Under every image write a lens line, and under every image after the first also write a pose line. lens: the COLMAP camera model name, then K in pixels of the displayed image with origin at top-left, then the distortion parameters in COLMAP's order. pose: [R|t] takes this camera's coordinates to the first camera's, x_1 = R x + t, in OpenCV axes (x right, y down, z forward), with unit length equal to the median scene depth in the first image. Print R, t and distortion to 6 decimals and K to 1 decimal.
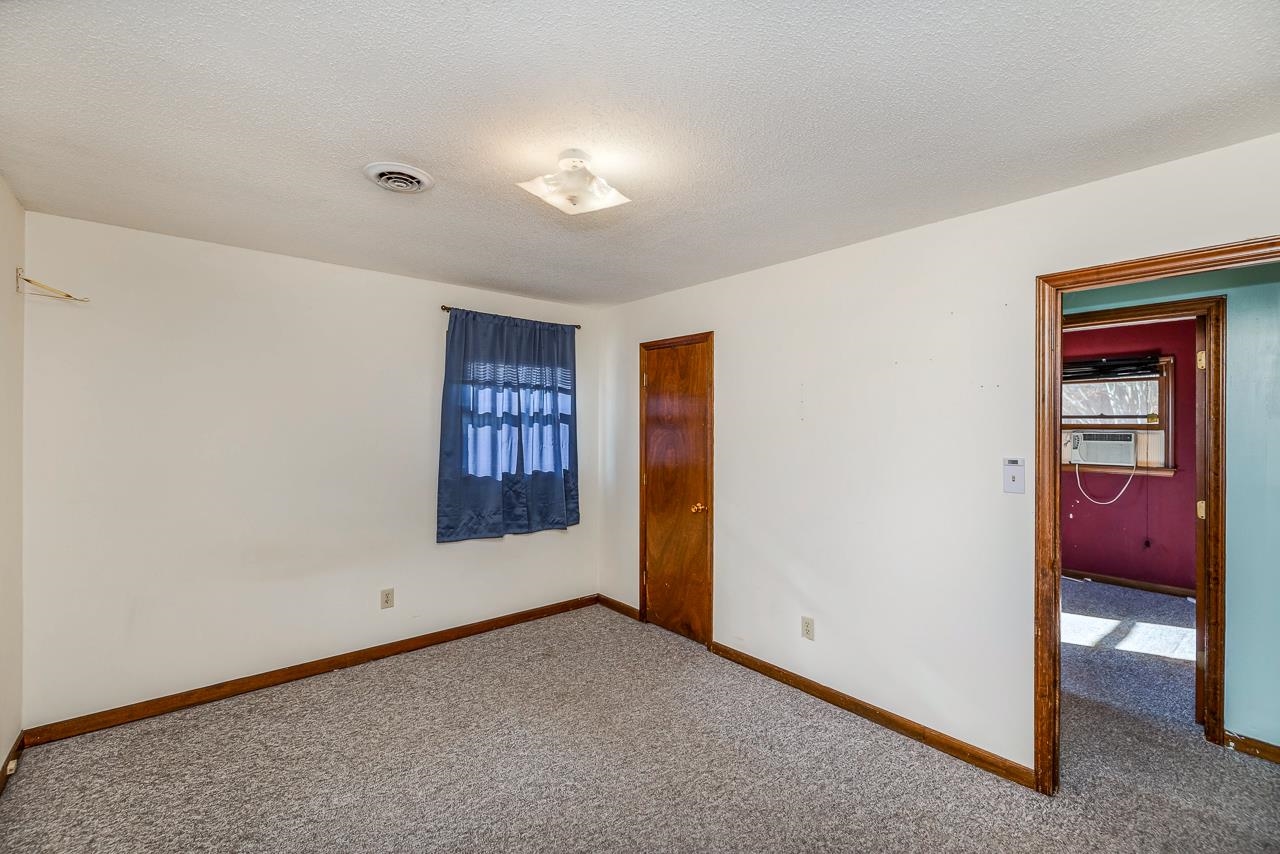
lens RADIAL K [[570.0, 0, 644.3], [0, 570.0, 429.8], [0, 0, 1]] dist [0.001974, -0.000134]
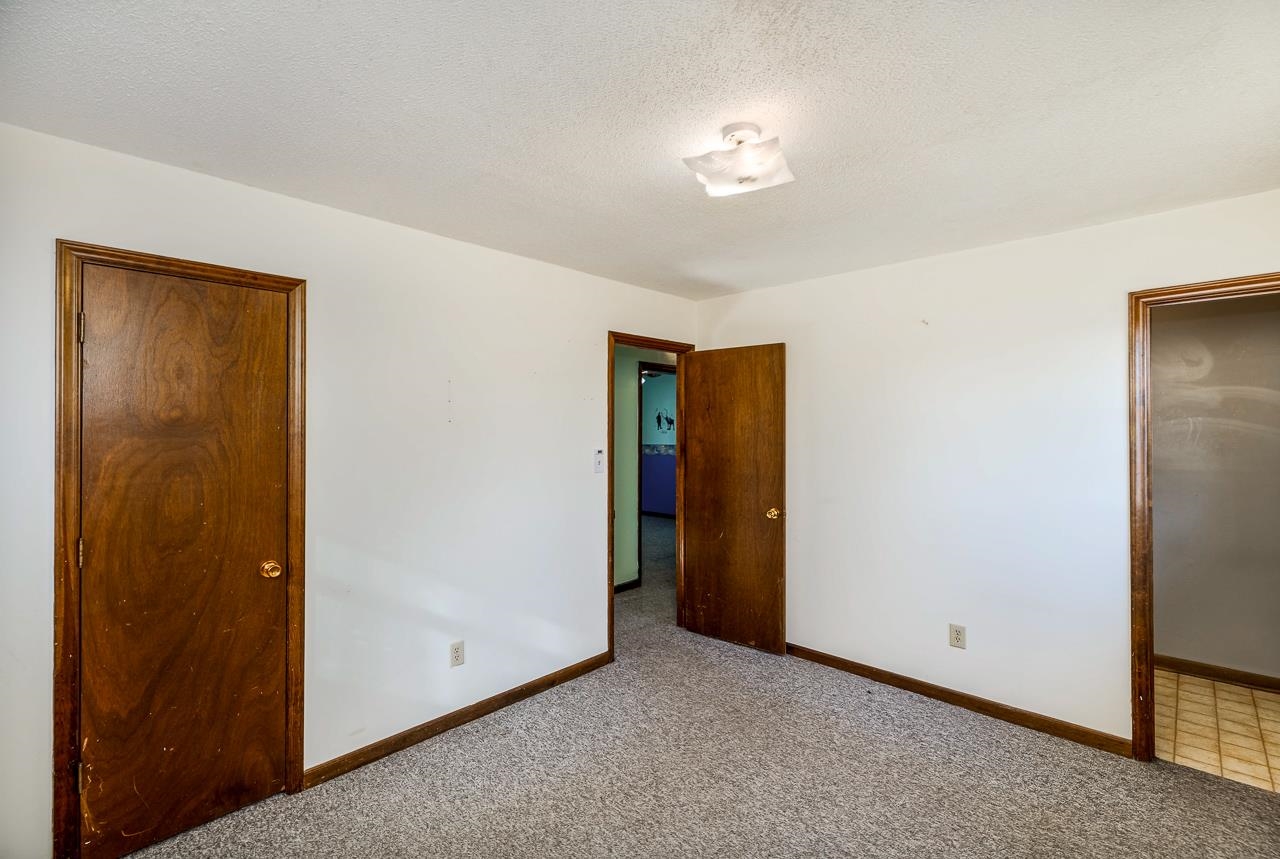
lens RADIAL K [[570.0, 0, 643.1], [0, 570.0, 429.5], [0, 0, 1]] dist [0.001974, -0.000134]
pose [[-0.123444, -0.007218, 0.992325, -0.545930], [0.010589, 0.999907, 0.008591, -0.008338], [-0.992295, 0.011568, -0.123356, 0.698770]]
